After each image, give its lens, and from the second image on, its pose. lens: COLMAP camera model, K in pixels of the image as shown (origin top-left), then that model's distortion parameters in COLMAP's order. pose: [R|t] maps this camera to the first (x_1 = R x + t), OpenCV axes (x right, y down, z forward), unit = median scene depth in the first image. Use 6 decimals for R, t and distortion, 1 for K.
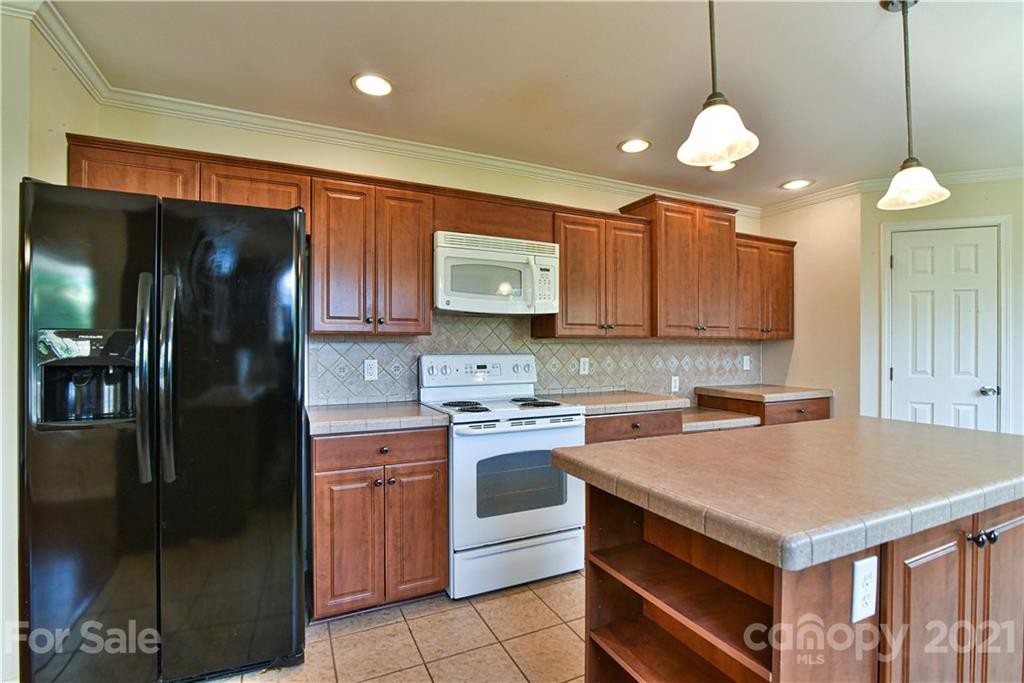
lens RADIAL K [[485.7, 0, 512.0], [0, 485.7, 346.6], [0, 0, 1]] dist [-0.004636, -0.000354]
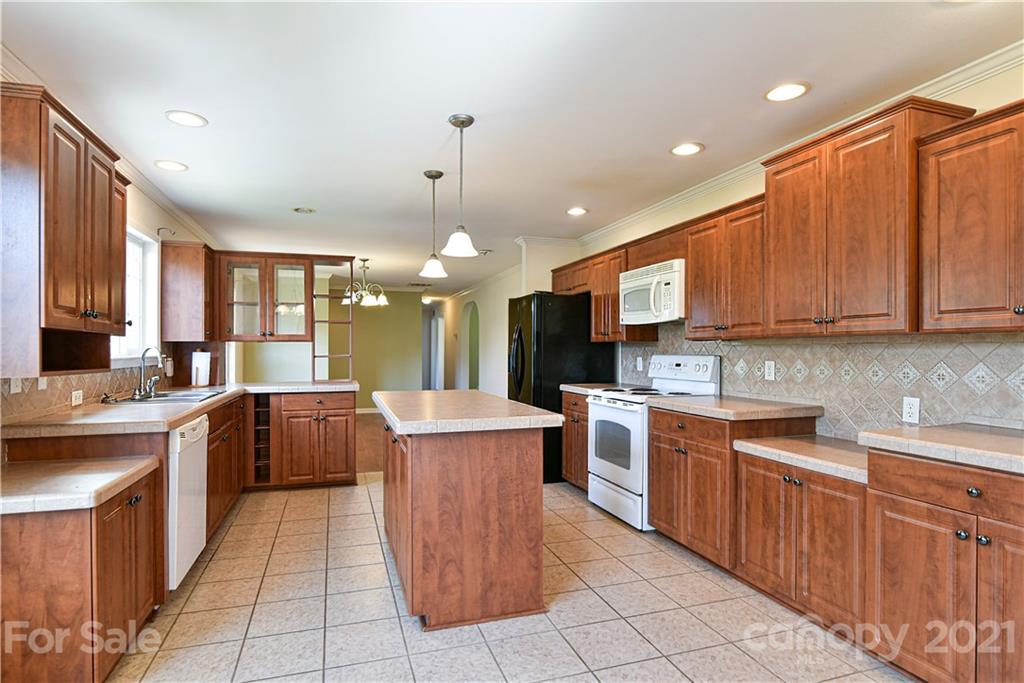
lens RADIAL K [[542.7, 0, 510.5], [0, 542.7, 345.9], [0, 0, 1]] dist [-0.000511, 0.000737]
pose [[-0.143035, -0.007397, -0.989690, 1.242880], [-0.000187, 0.999972, -0.007447, 0.003047], [0.989718, -0.000880, -0.143033, 0.700273]]
